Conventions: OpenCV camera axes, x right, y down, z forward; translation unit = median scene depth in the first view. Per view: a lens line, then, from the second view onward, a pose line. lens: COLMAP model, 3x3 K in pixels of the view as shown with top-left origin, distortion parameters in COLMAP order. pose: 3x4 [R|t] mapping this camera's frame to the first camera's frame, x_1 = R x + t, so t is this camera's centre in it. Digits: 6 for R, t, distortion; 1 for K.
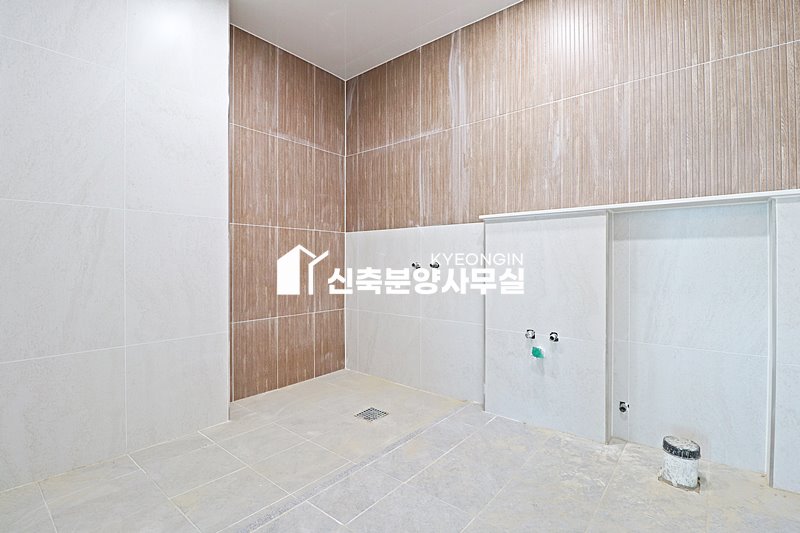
lens RADIAL K [[372.7, 0, 401.4], [0, 372.7, 263.6], [0, 0, 1]] dist [0.001192, -0.013595]
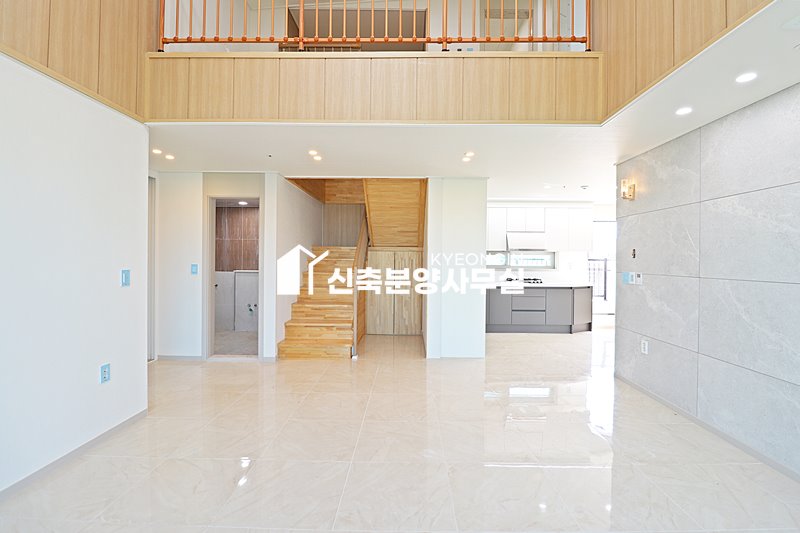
lens RADIAL K [[372.7, 0, 408.4], [0, 372.7, 263.0], [0, 0, 1]] dist [0.001192, -0.013595]
pose [[0.767439, 0.001716, 0.641119, -0.624764], [-0.008950, 0.999928, 0.008038, -0.206067], [-0.641059, -0.011906, 0.767399, -2.198482]]
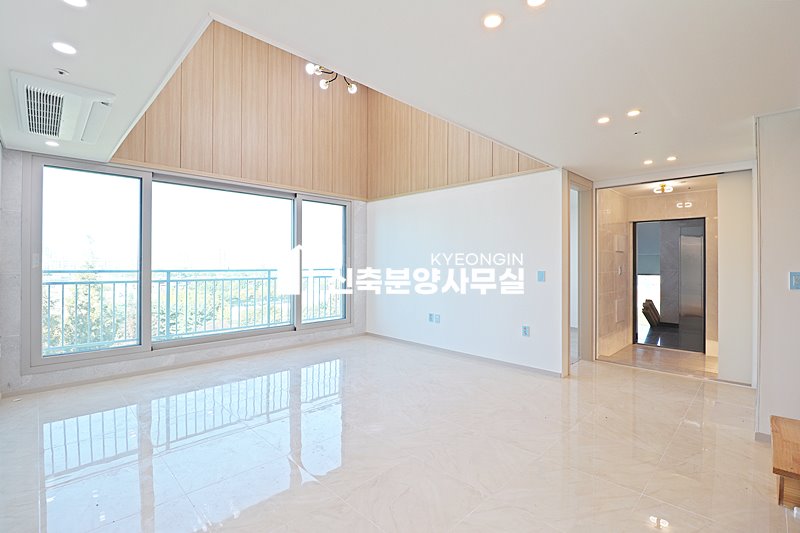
lens RADIAL K [[372.7, 0, 405.4], [0, 372.7, 262.3], [0, 0, 1]] dist [0.001192, -0.013595]
pose [[-0.079847, 0.001812, -0.996805, 1.371894], [-0.004873, 0.999986, 0.002208, -0.209870], [0.996795, 0.005033, -0.079837, -1.210993]]
